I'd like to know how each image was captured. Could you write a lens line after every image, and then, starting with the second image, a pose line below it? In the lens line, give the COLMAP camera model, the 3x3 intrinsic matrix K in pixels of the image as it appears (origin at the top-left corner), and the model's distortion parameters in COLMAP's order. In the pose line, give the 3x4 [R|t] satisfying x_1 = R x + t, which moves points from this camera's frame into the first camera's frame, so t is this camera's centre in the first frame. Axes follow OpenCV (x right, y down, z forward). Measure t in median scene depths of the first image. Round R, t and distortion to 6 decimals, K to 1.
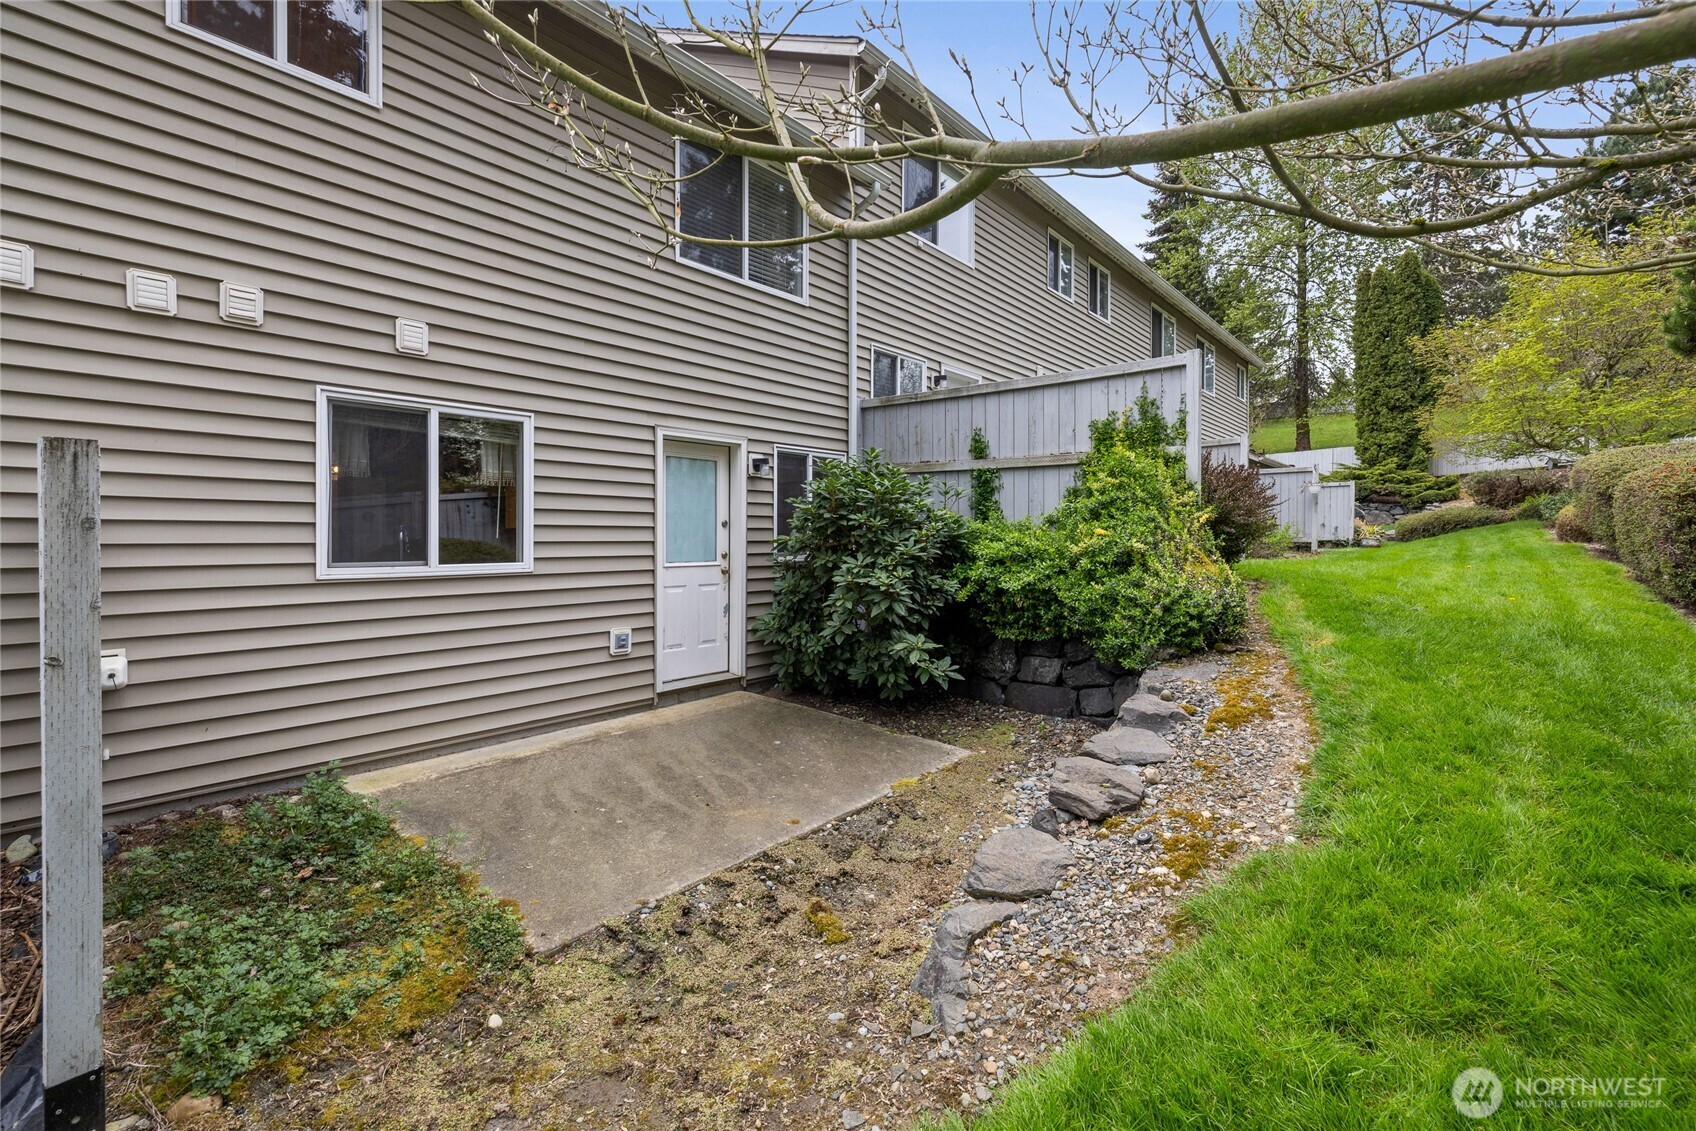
lens RADIAL K [[706.0, 0, 845.8], [0, 706.0, 539.2], [0, 0, 1]] dist [-0.000022, 0.000280]
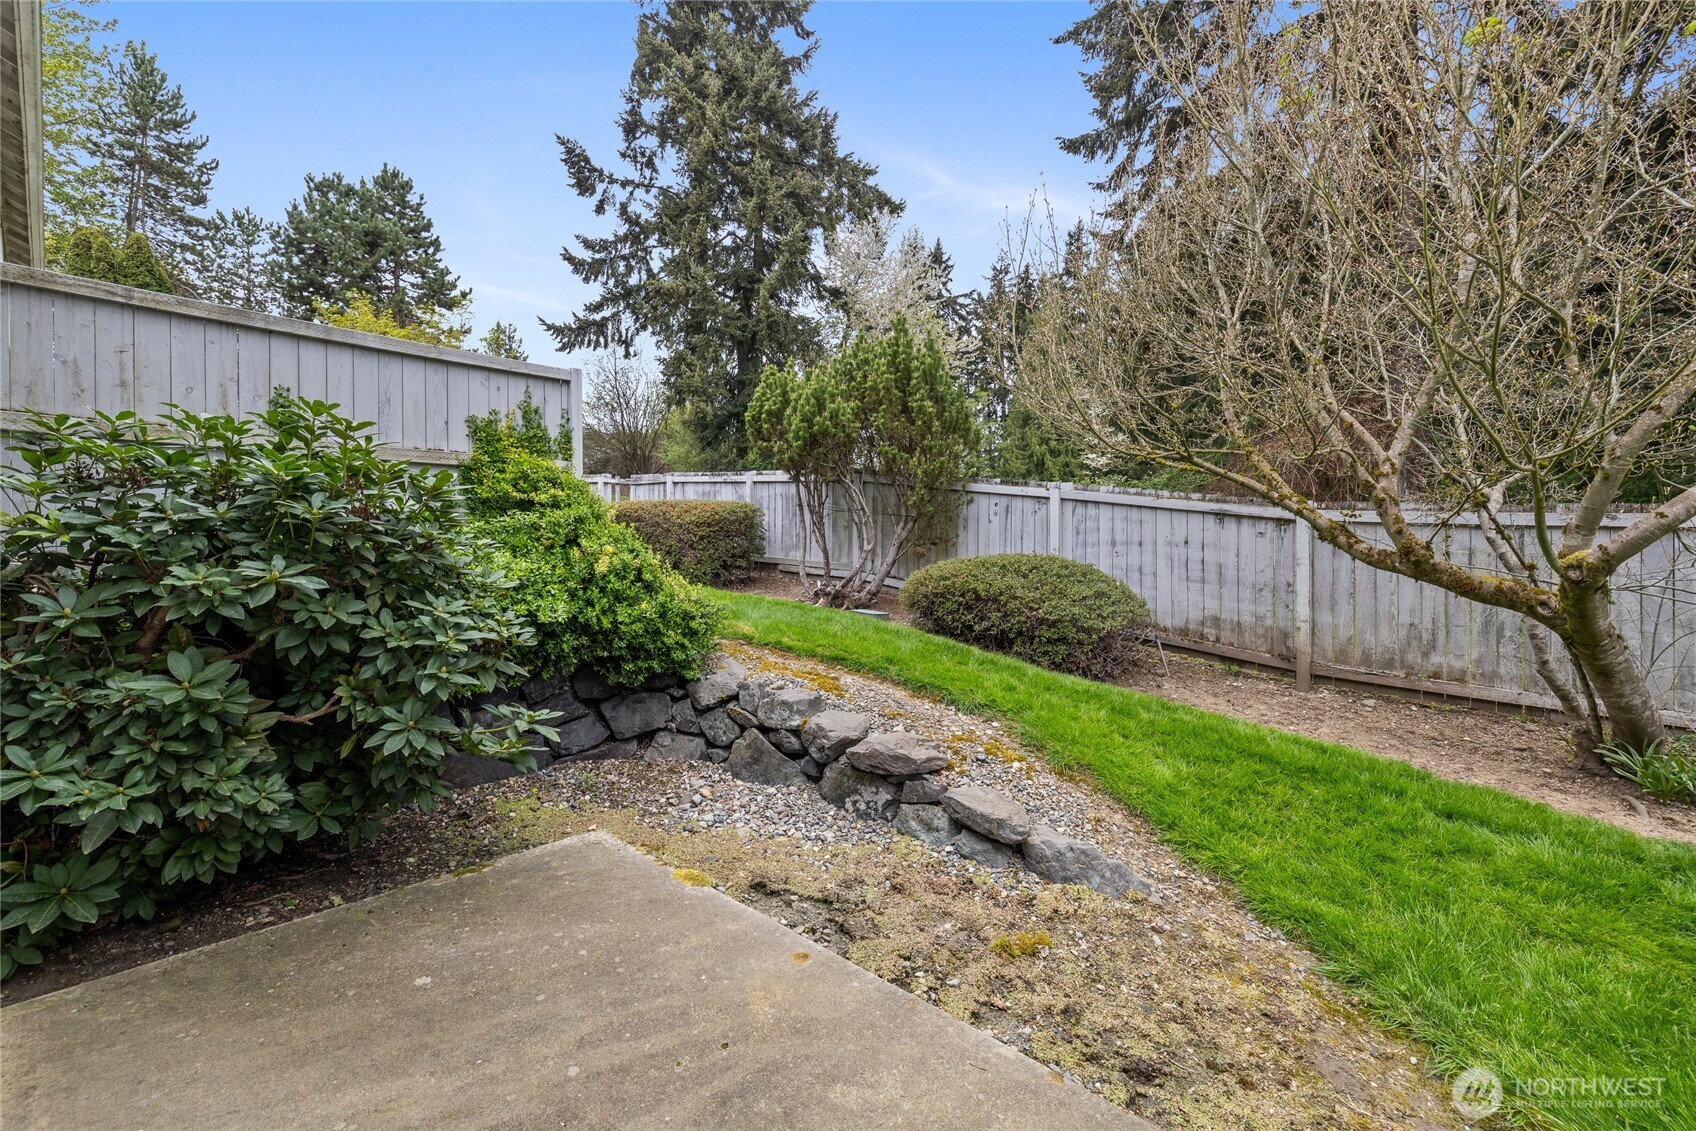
lens RADIAL K [[713.3, 0, 817.6], [0, 713.3, 549.2], [0, 0, 1]] dist [-0.000275, 0.000317]
pose [[0.044822, -0.015213, 0.998879, -0.510204], [0.015670, 0.999772, 0.014524, -0.018626], [-0.998872, 0.015001, 0.045051, 0.603908]]
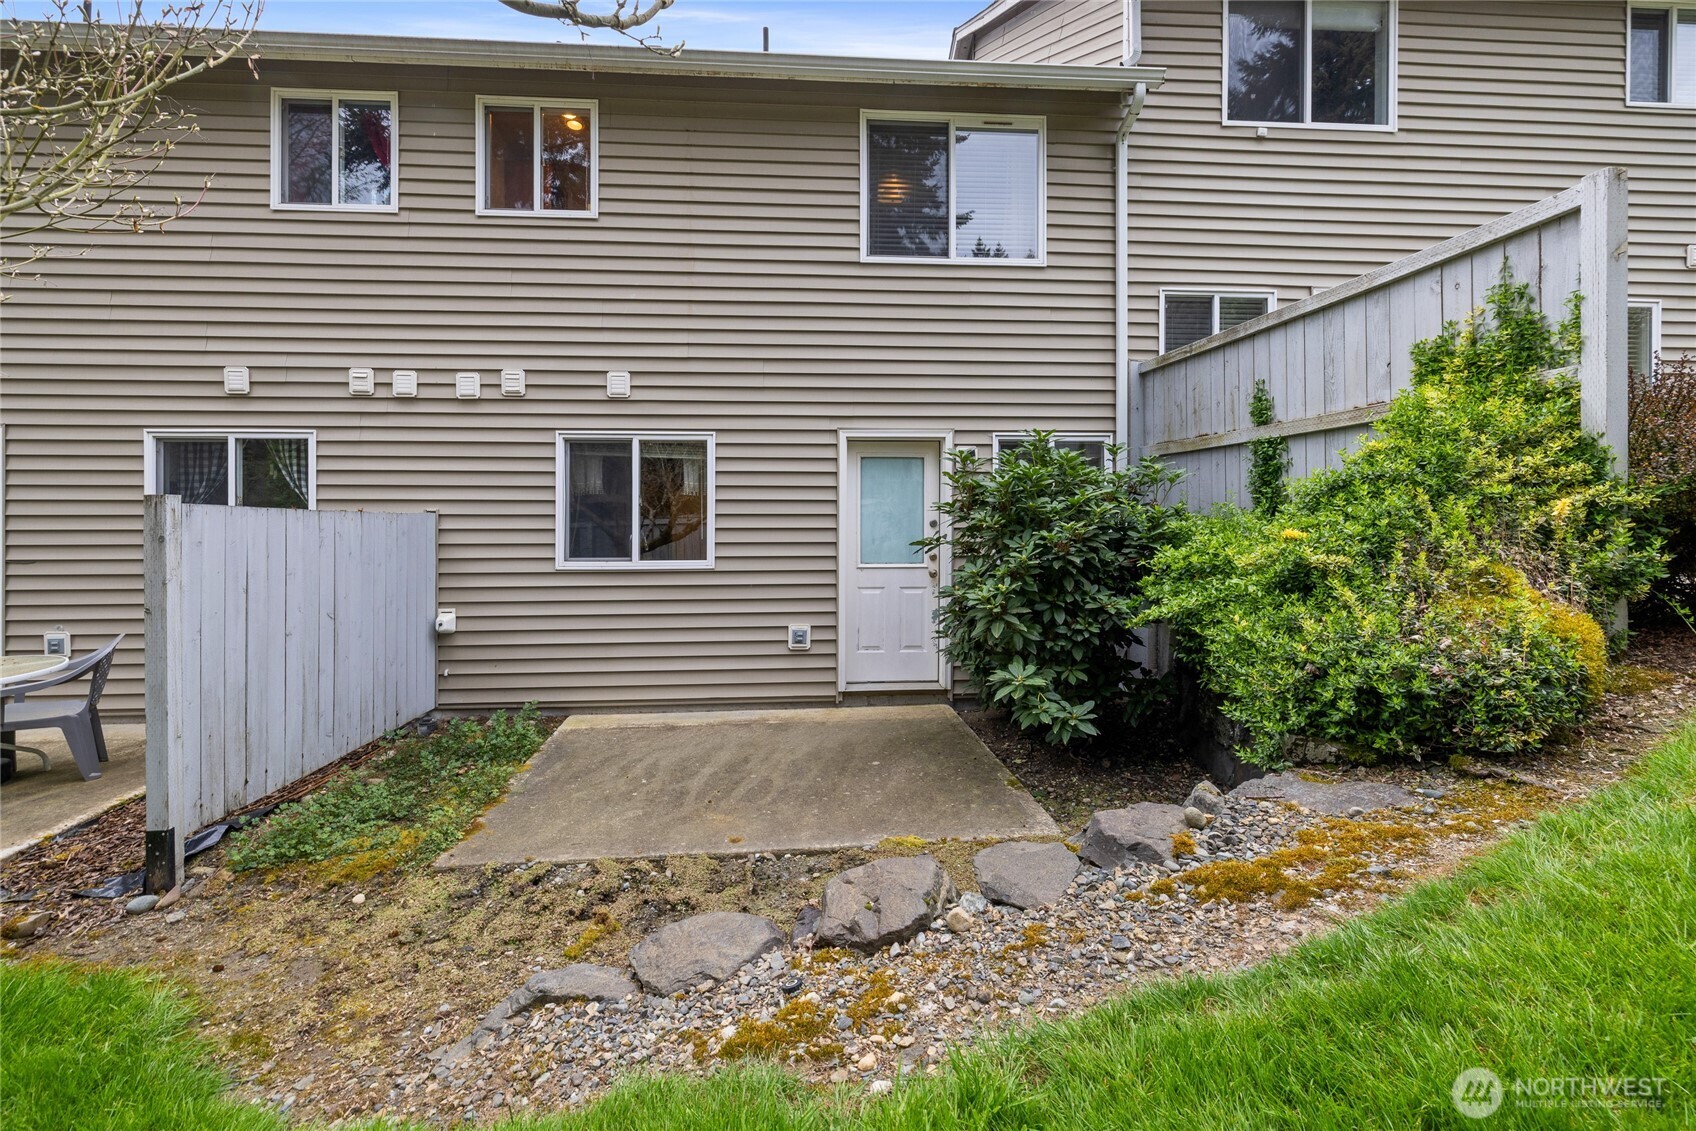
lens RADIAL K [[721.6, 0, 832.5], [0, 721.6, 527.3], [0, 0, 1]] dist [0.001013, 0.000360]
pose [[0.720663, -0.006161, -0.693258, 0.449580], [0.000476, 0.999965, -0.008392, -0.010055], [0.693285, 0.005717, 0.720641, 0.245257]]
